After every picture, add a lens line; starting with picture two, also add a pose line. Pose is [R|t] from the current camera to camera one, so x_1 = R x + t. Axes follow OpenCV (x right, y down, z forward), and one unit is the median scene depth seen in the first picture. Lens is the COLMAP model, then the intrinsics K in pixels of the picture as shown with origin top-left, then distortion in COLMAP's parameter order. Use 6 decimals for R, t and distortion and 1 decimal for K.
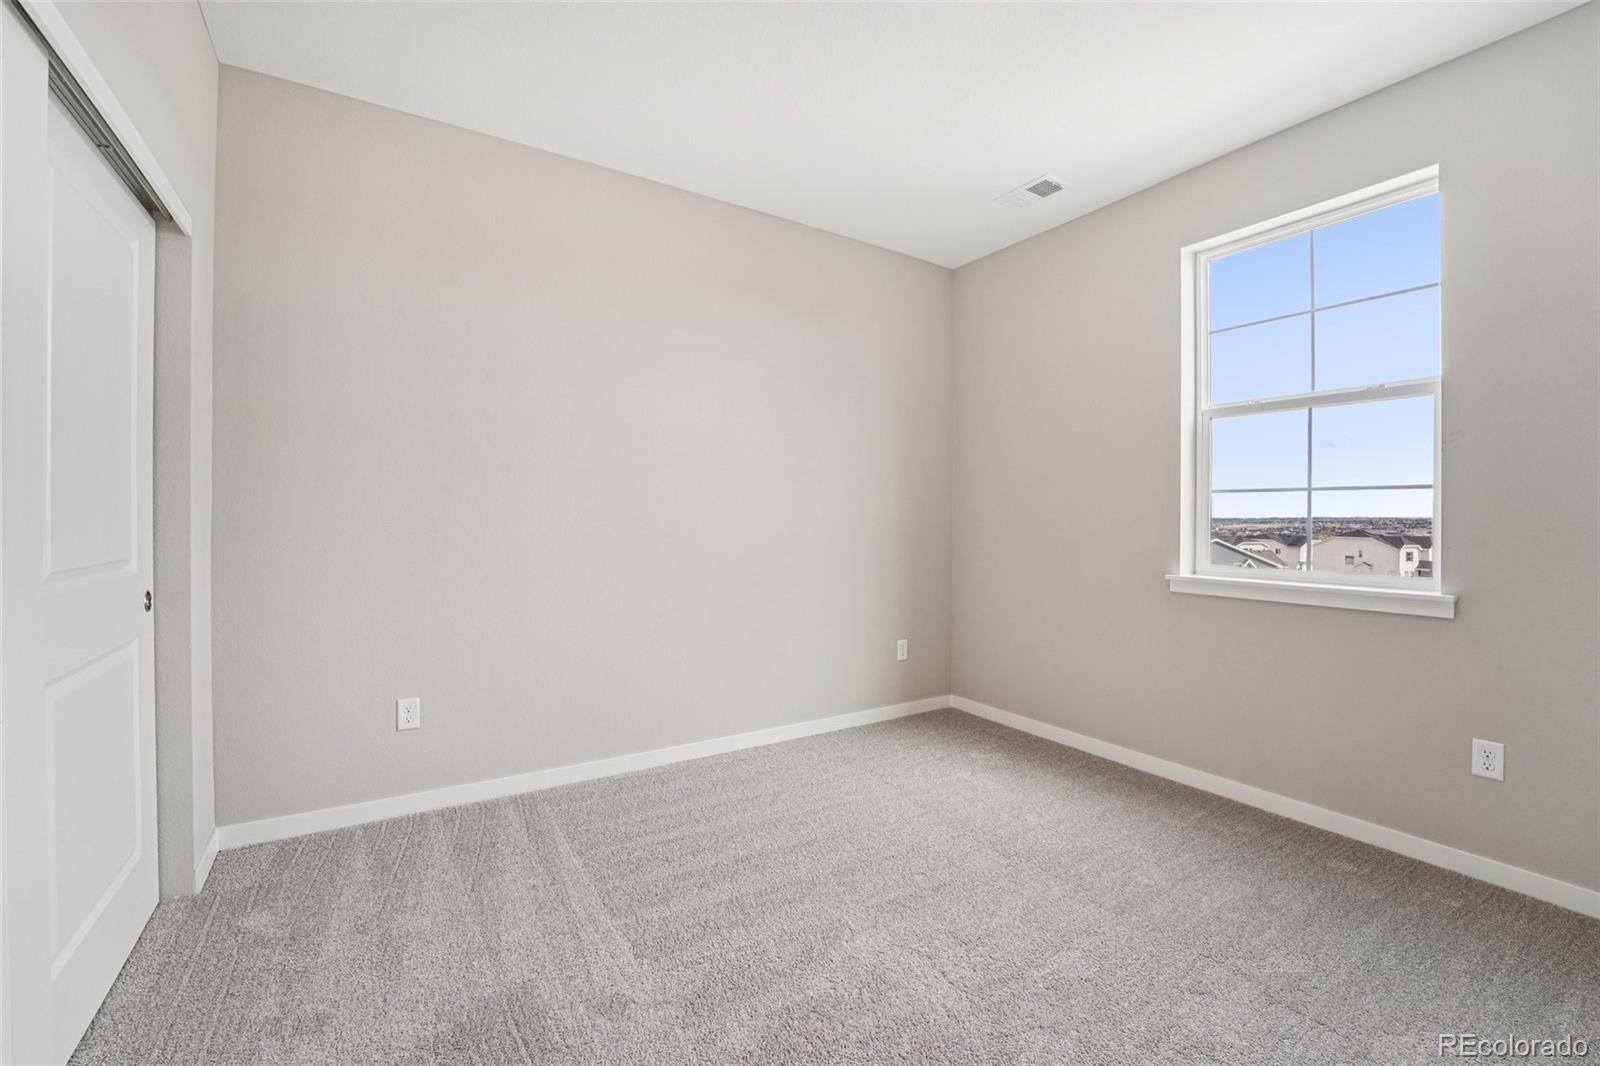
lens RADIAL K [[654.5, 0, 801.5], [0, 654.5, 521.4], [0, 0, 1]] dist [-0.026243, 0.002922]
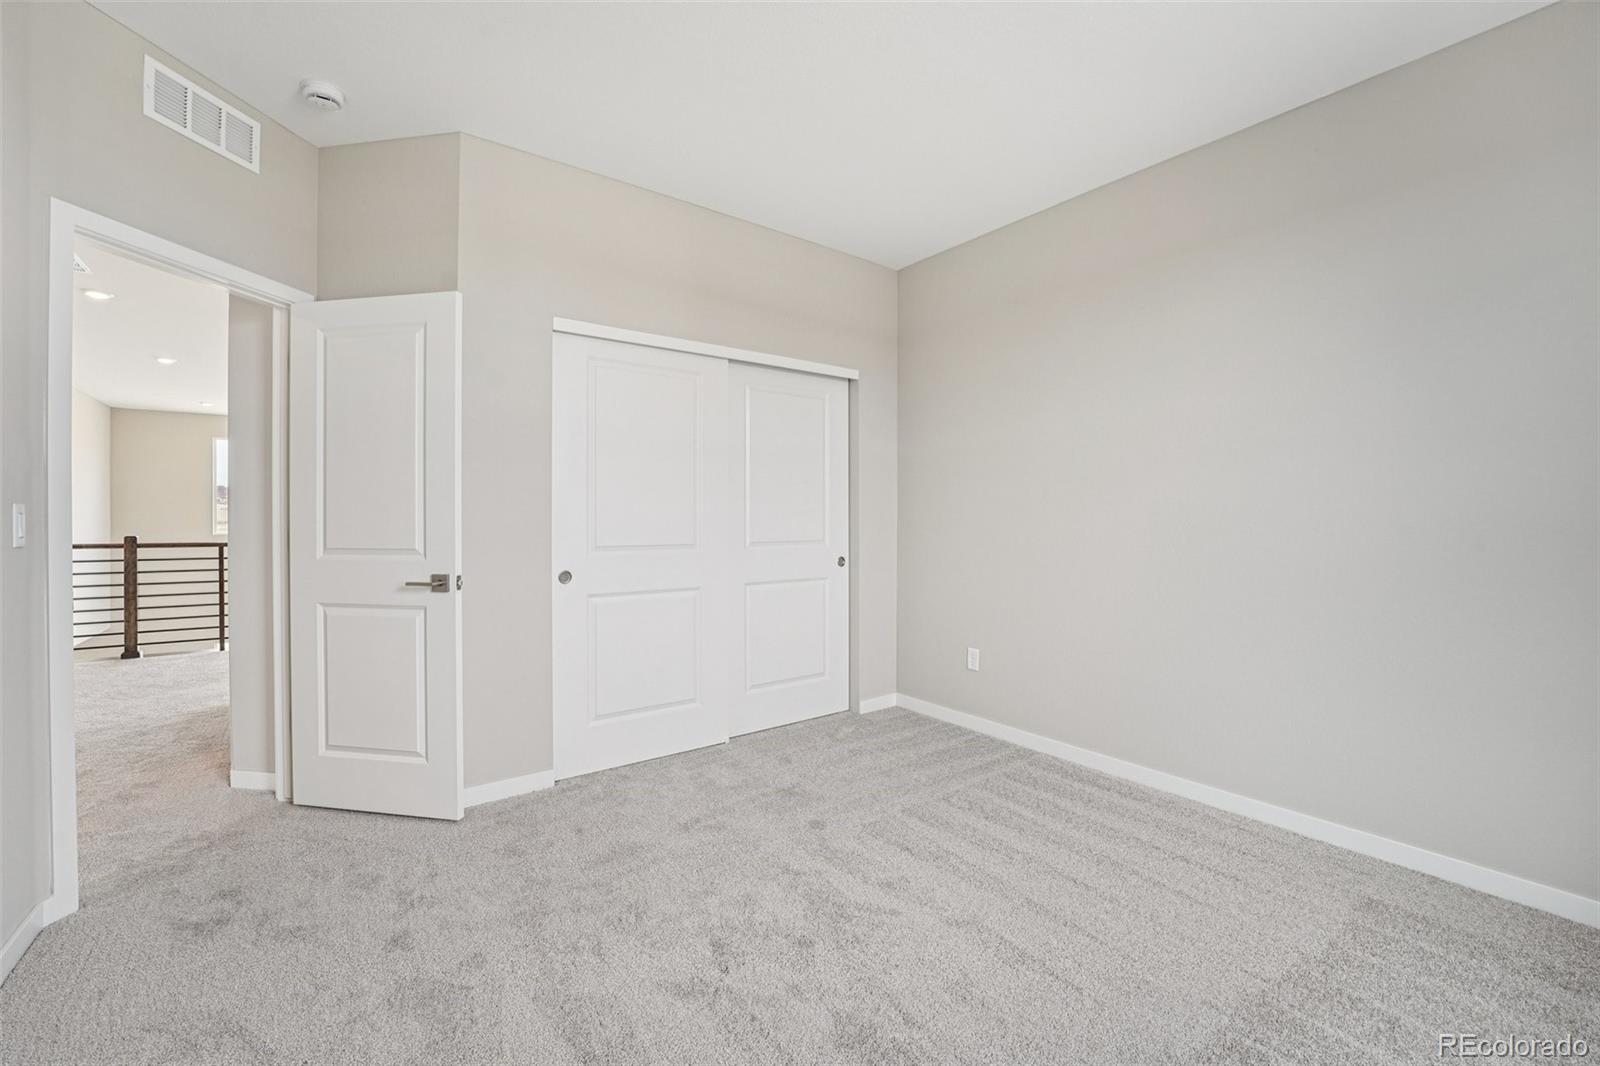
lens RADIAL K [[654.5, 0, 798.1], [0, 654.5, 522.3], [0, 0, 1]] dist [-0.026243, 0.002922]
pose [[0.088230, 0.002874, -0.996096, 0.848074], [-0.008919, 0.999958, 0.002095, -0.005685], [0.996060, 0.008700, 0.088252, 0.514429]]
